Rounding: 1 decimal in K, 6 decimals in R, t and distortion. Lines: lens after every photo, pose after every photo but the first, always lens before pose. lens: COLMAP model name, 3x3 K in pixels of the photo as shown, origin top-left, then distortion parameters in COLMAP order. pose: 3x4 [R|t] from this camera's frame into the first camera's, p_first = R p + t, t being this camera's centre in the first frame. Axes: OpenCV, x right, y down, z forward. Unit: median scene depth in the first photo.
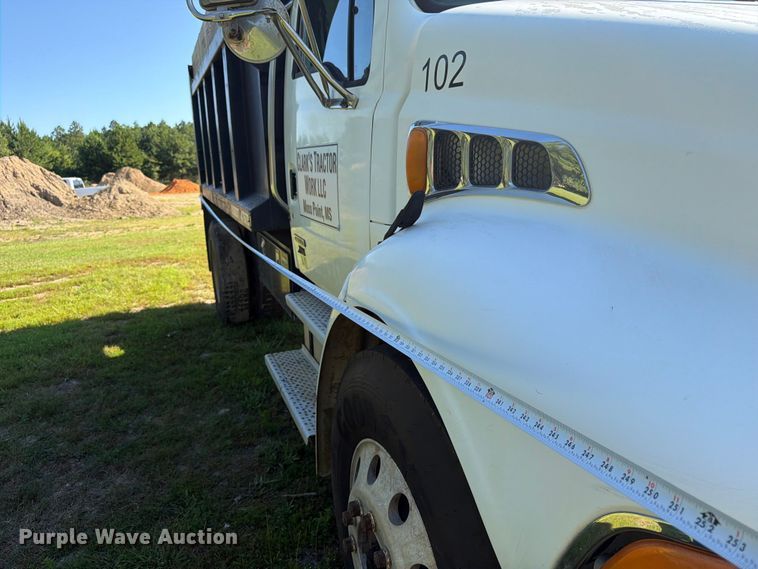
lens RADIAL K [[531.9, 0, 383.1], [0, 531.9, 287.7], [0, 0, 1]] dist [0.108208, -0.137603]
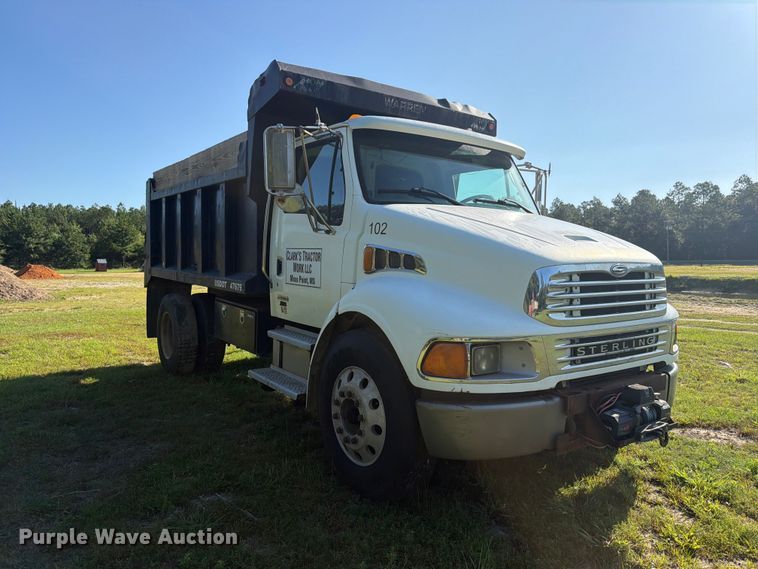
lens RADIAL K [[531.9, 0, 383.1], [0, 531.9, 287.7], [0, 0, 1]] dist [0.108208, -0.137603]
pose [[0.971445, 0.038609, 0.234101, -0.288512], [0.003694, 0.984091, -0.177629, 0.228727], [-0.237234, 0.173421, 0.955848, -0.923048]]
